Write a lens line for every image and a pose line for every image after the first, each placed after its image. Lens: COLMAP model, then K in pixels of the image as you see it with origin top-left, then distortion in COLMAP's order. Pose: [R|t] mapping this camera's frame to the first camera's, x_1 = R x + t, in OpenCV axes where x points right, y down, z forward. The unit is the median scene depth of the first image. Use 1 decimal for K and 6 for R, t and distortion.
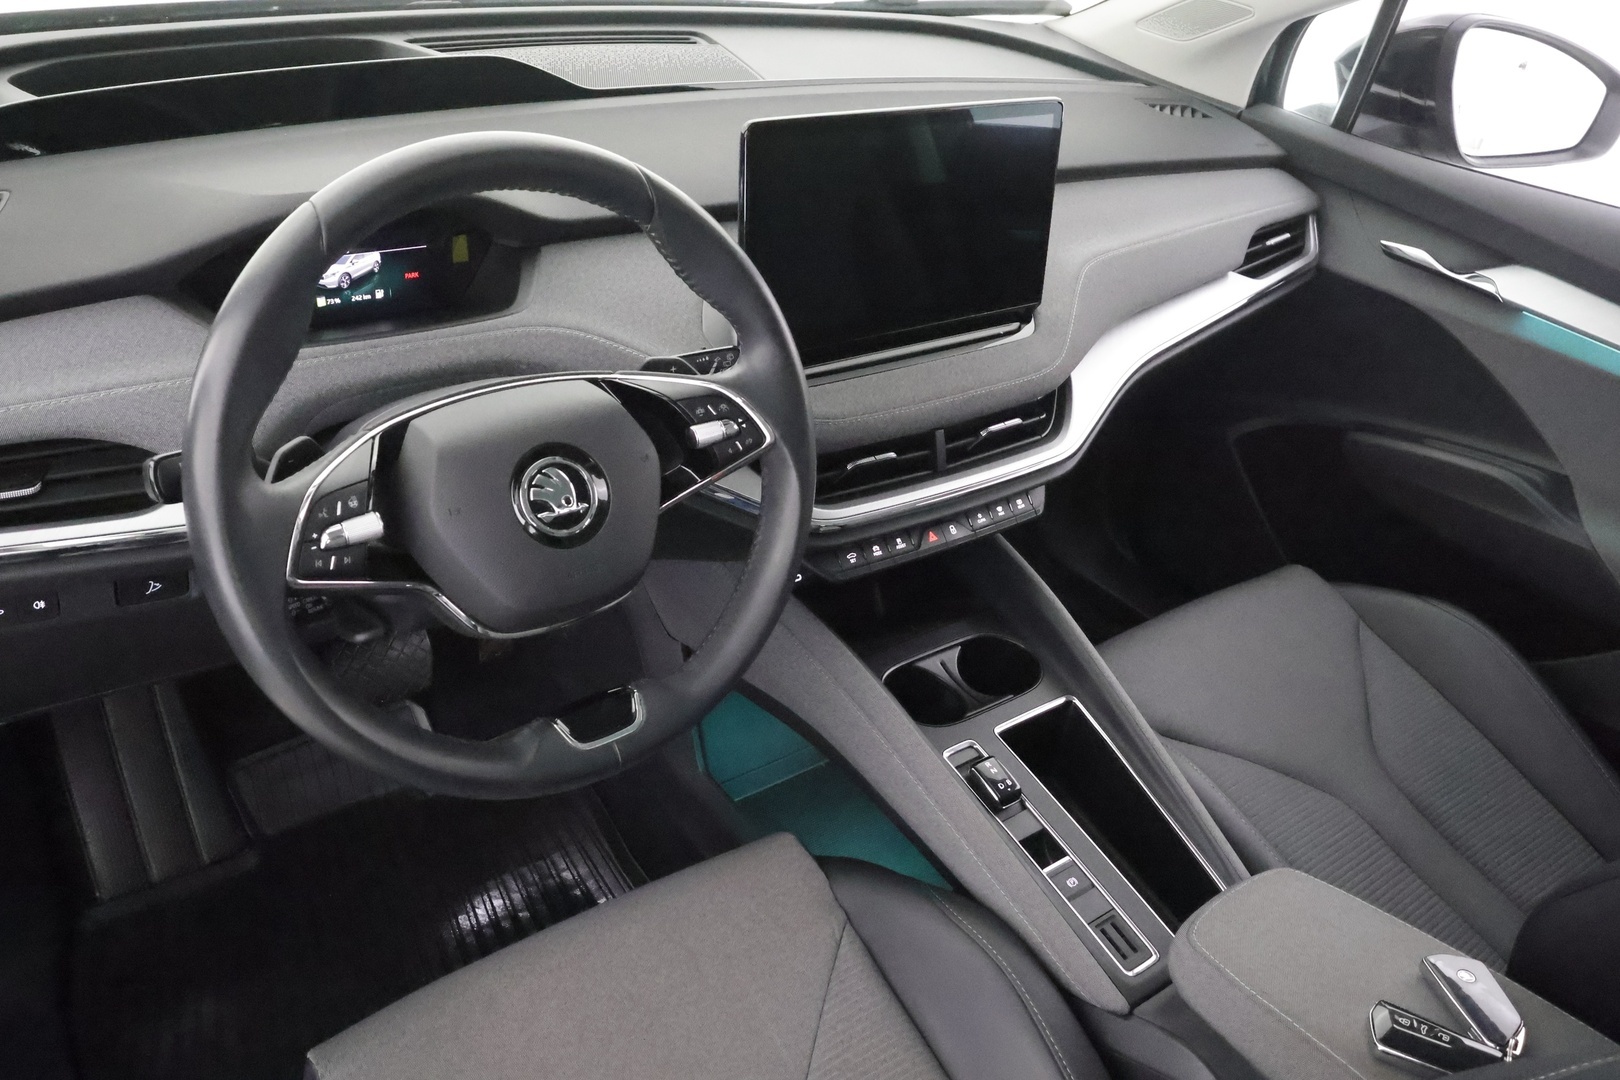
lens RADIAL K [[1298.1, 0, 809.8], [0, 1298.1, 557.1], [0, 0, 1]] dist [-0.002703, 0.005905]
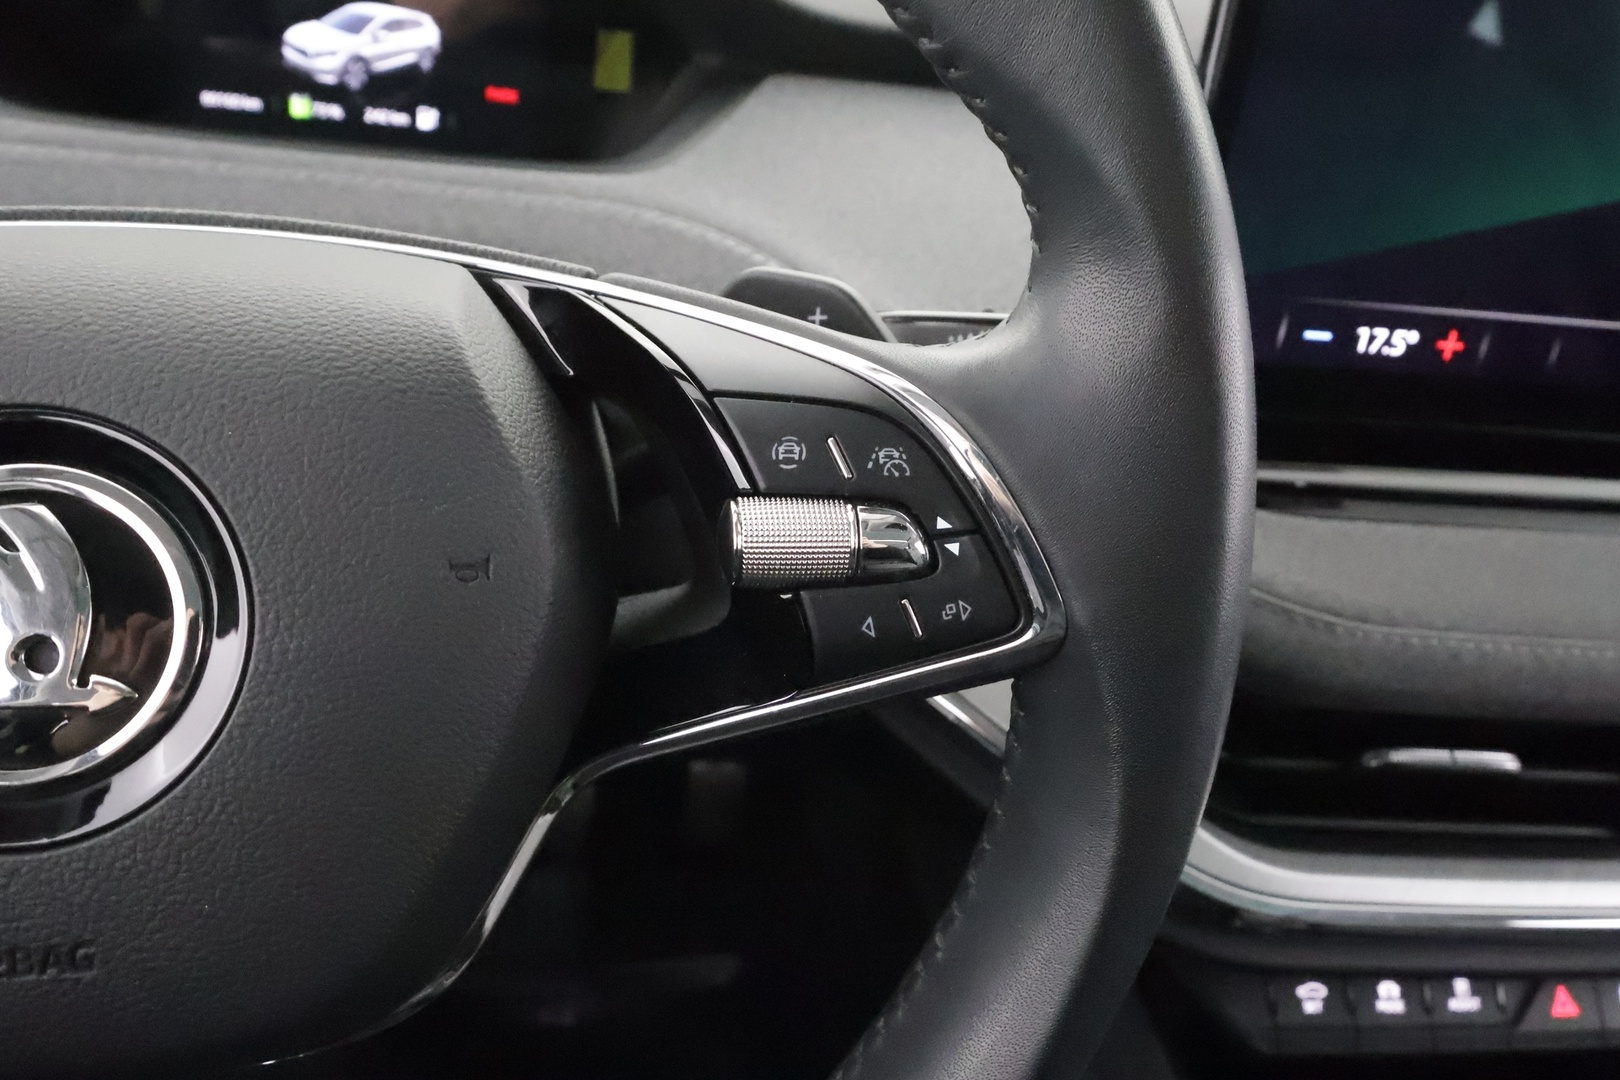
lens RADIAL K [[1298.1, 0, 812.4], [0, 1298.1, 572.9], [0, 0, 1]] dist [-0.002703, 0.005905]
pose [[0.885135, 0.247753, -0.393897, 0.022226], [-0.281143, 0.959245, -0.028417, -0.064259], [0.370804, 0.135895, 0.918715, 0.594475]]
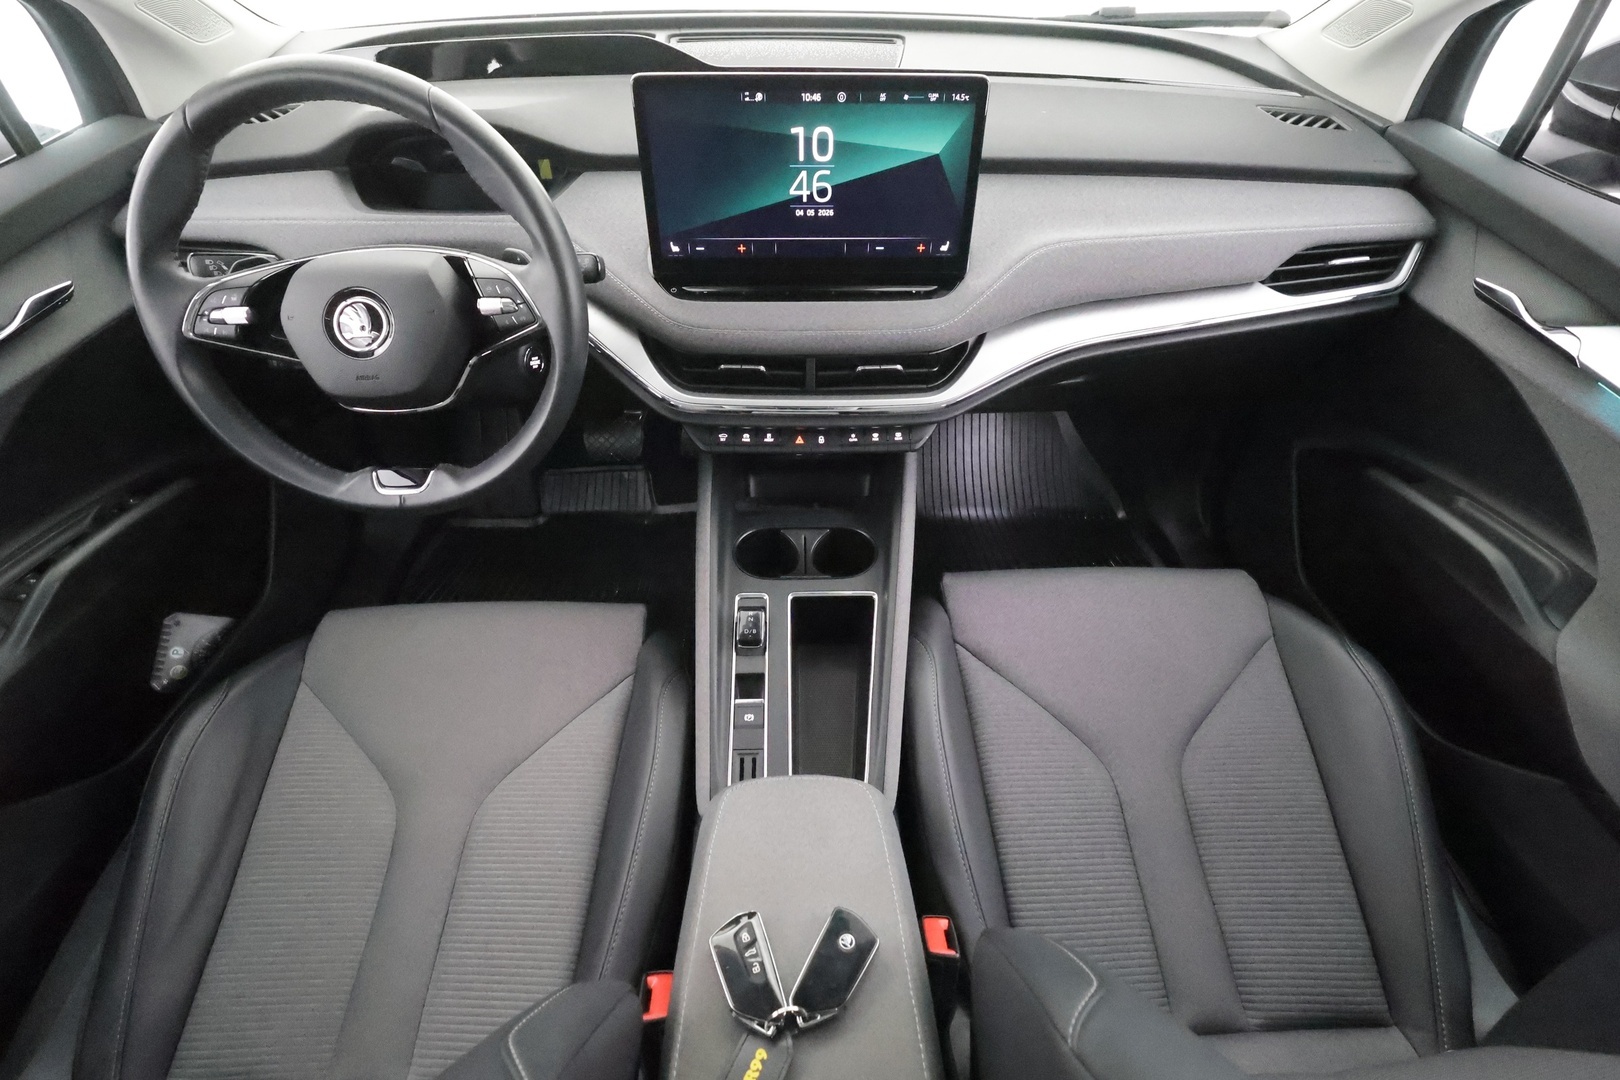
lens RADIAL K [[764.2, 0, 813.7], [0, 764.2, 547.2], [0, 0, 1]] dist [0.003548, 0.001816]
pose [[0.809829, 0.326533, -0.487394, 0.537428], [-0.245133, 0.943125, 0.224554, -0.093754], [0.532998, -0.062374, 0.843814, 0.368701]]
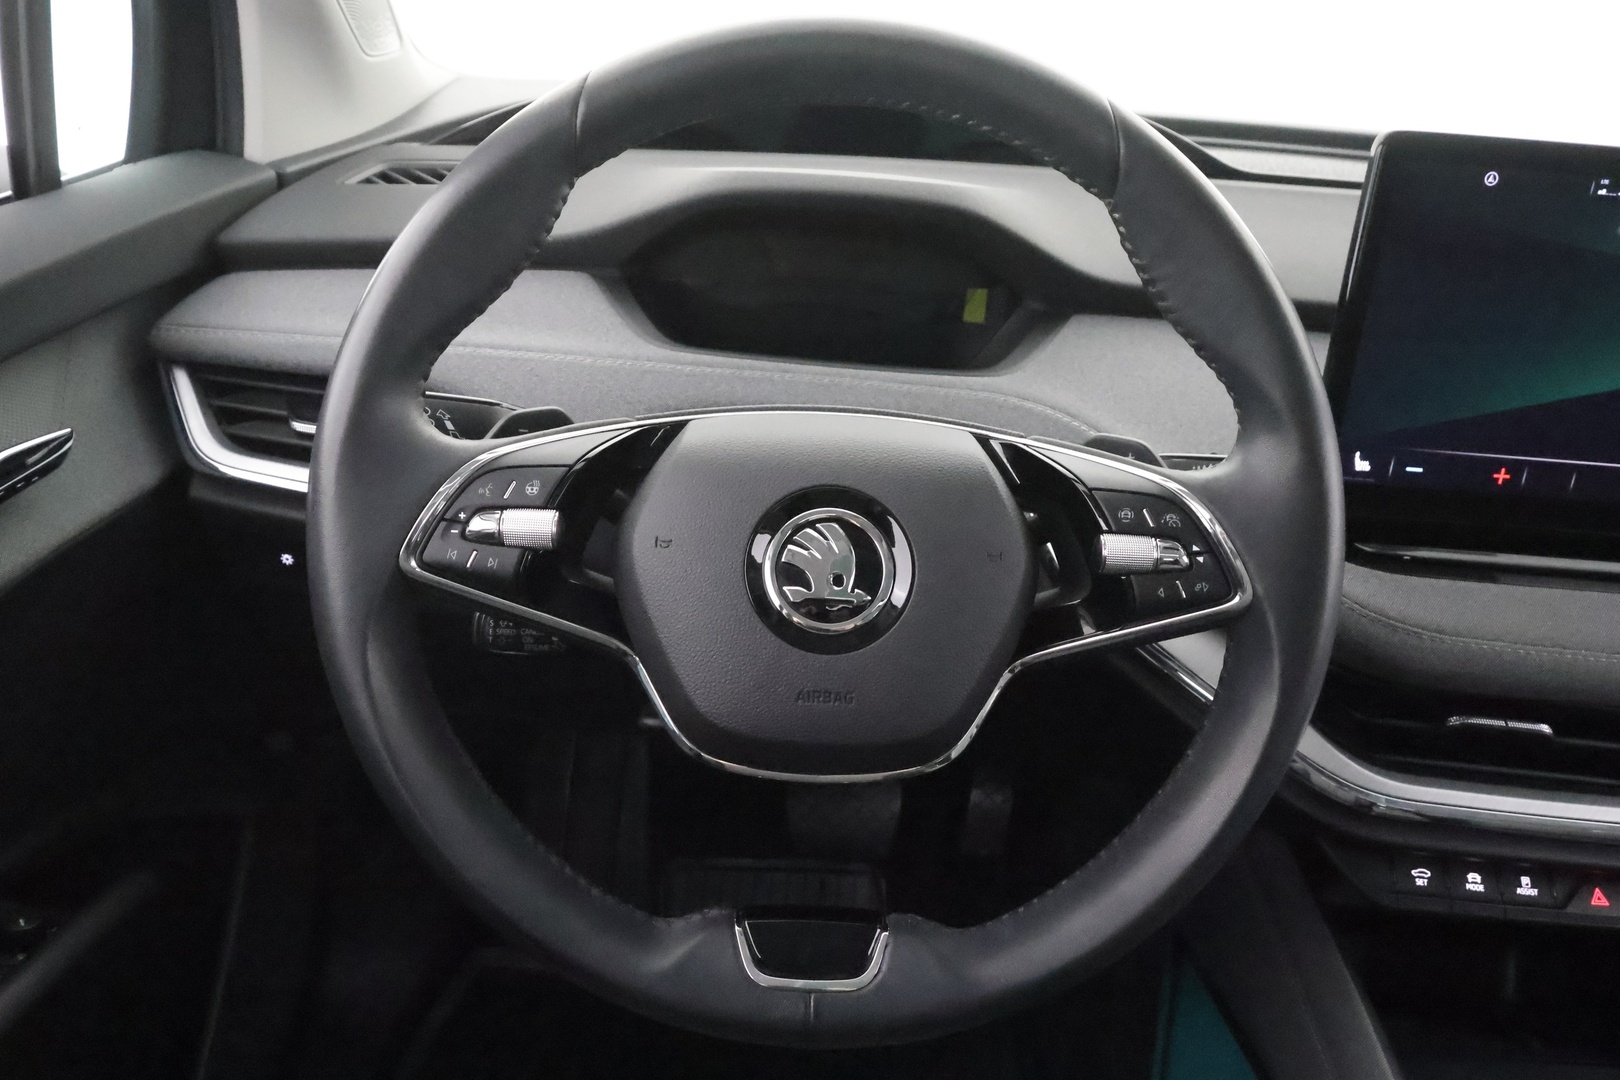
lens RADIAL K [[1218.6, 0, 804.9], [0, 1218.6, 549.7], [0, 0, 1]] dist [0.022606, -0.023283]
pose [[0.795597, 0.217311, -0.565509, 0.092122], [-0.321065, 0.942829, -0.089390, 0.000367], [0.513753, 0.252684, 0.819883, 0.364398]]
